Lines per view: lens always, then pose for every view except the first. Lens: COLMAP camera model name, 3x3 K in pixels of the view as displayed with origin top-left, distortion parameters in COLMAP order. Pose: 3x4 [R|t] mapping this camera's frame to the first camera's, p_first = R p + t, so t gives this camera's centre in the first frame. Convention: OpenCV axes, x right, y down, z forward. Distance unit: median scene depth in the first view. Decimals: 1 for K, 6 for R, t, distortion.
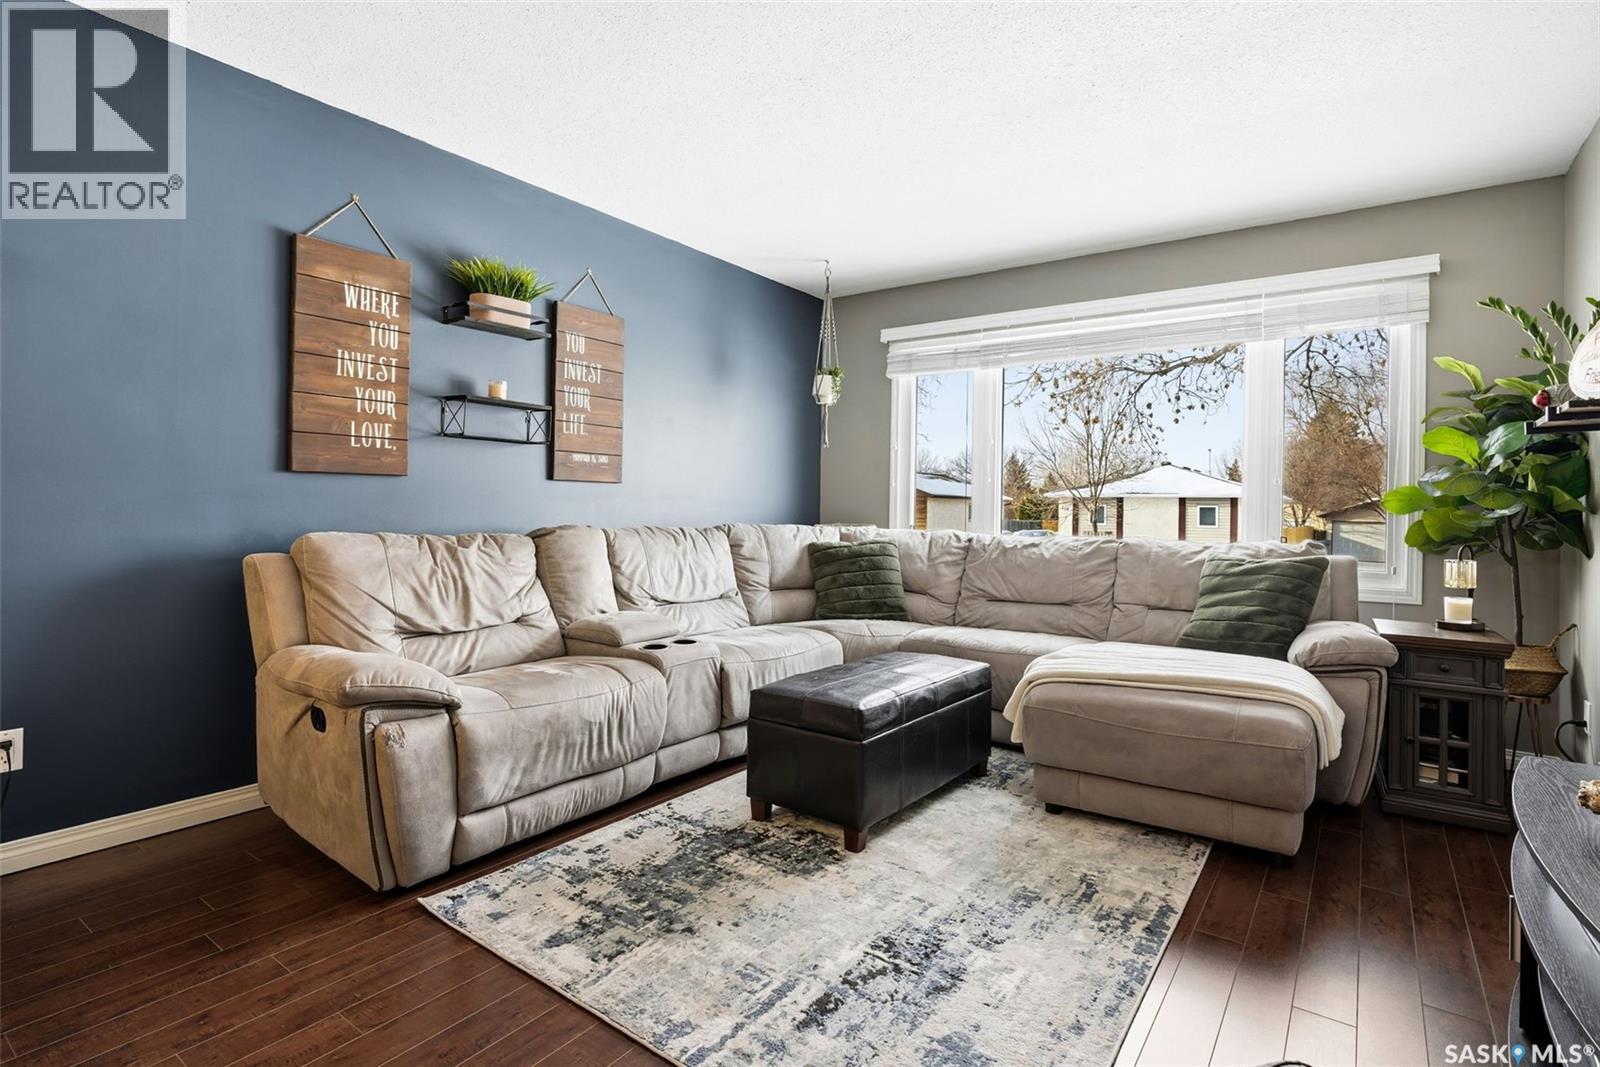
lens RADIAL K [[781.5, 0, 798.8], [0, 781.5, 514.7], [0, 0, 1]] dist [0.001647, -0.000601]
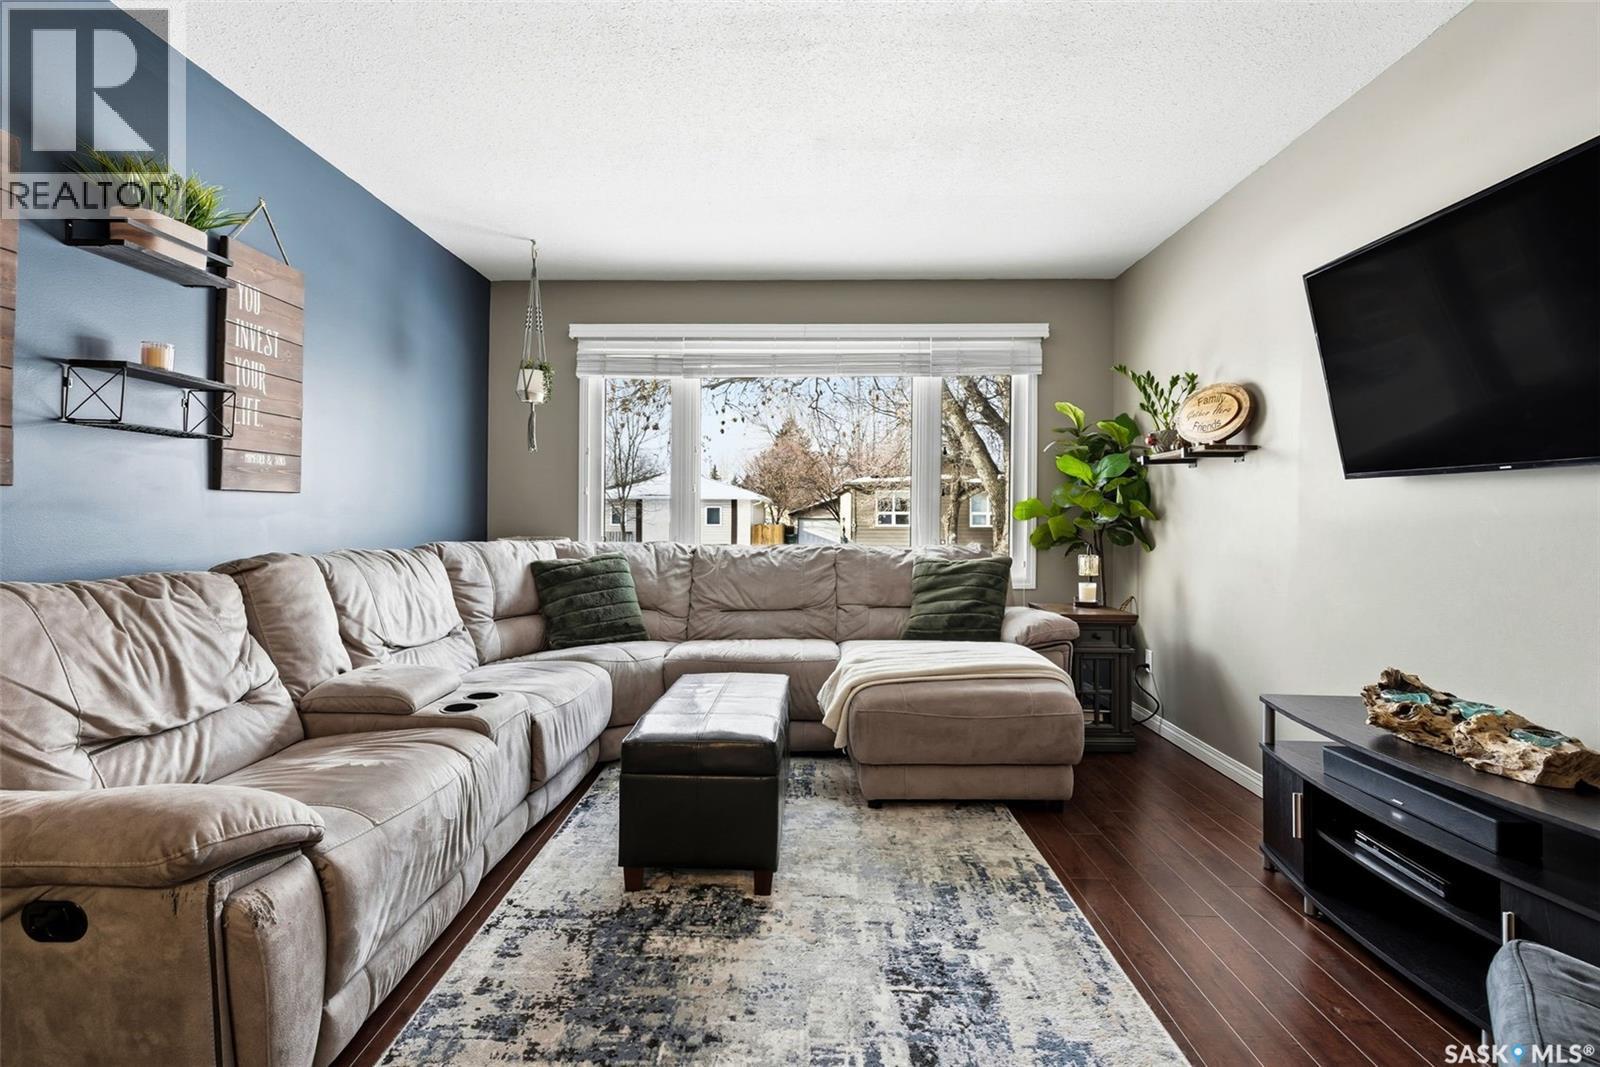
lens RADIAL K [[791.4, 0, 774.1], [0, 791.4, 512.3], [0, 0, 1]] dist [-0.000786, -0.000742]
pose [[0.832005, -0.010325, 0.554672, -0.357104], [0.012539, 0.999921, -0.000196, -0.021843], [-0.554626, 0.007118, 0.832069, 0.162725]]
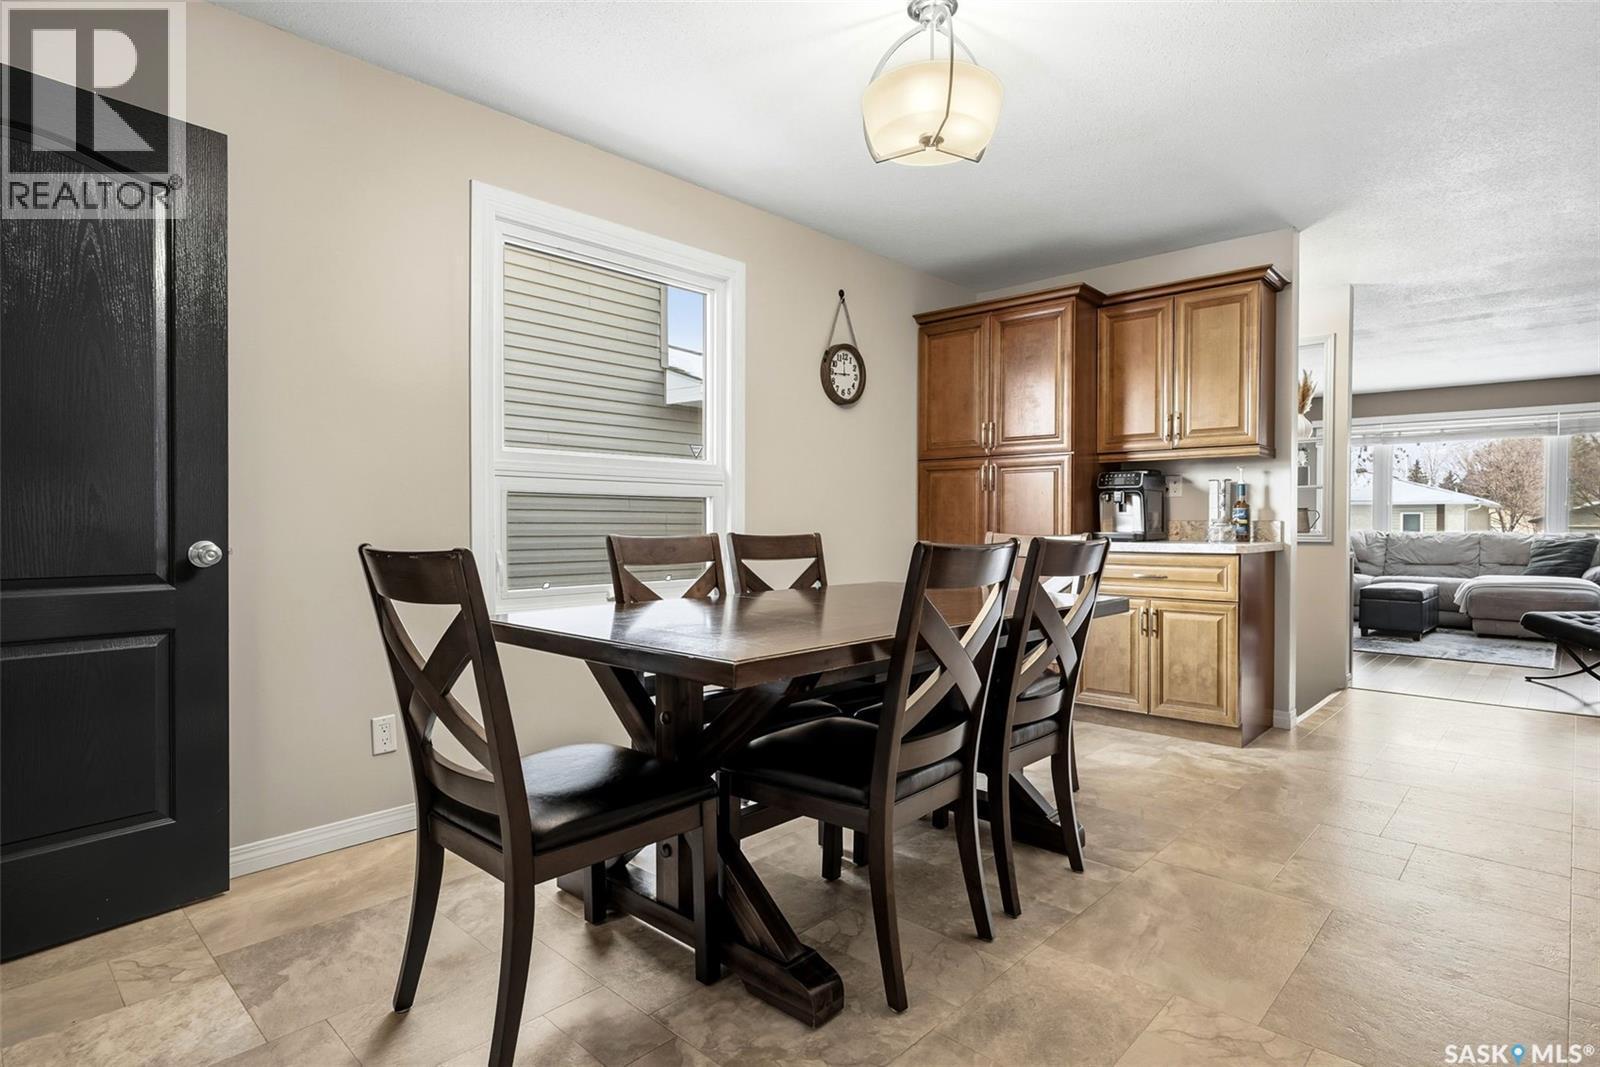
lens RADIAL K [[822.6, 0, 800.0], [0, 822.6, 533.5], [0, 0, 1]] dist [0.000718, 0.000192]
pose [[0.991471, -0.010313, -0.129918, -1.405366], [0.011236, 0.999917, 0.006372, -0.001342], [0.129841, -0.007778, 0.991504, -1.790125]]
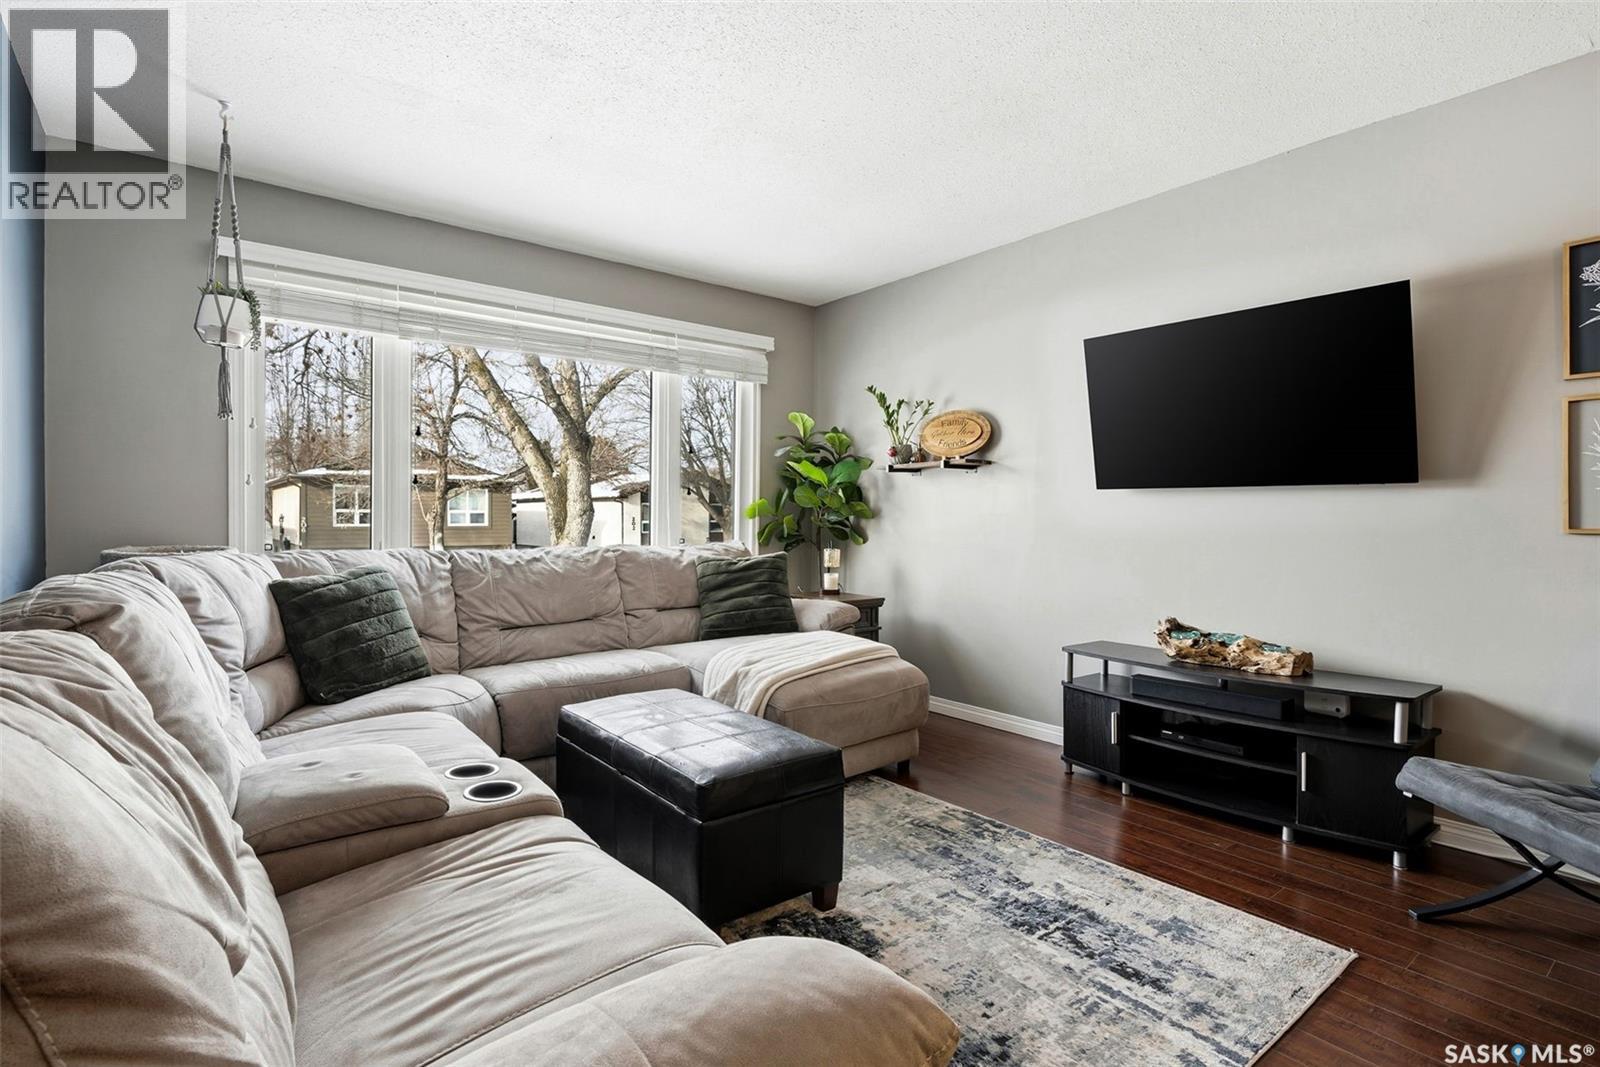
lens RADIAL K [[780.1, 0, 800.0], [0, 780.1, 533.5], [0, 0, 1]] dist [0.000778, -0.000393]
pose [[0.269880, -0.036911, 0.962186, -0.640071], [0.006788, 0.999313, 0.036431, -0.028899], [-0.962870, -0.003301, 0.269945, 0.639439]]
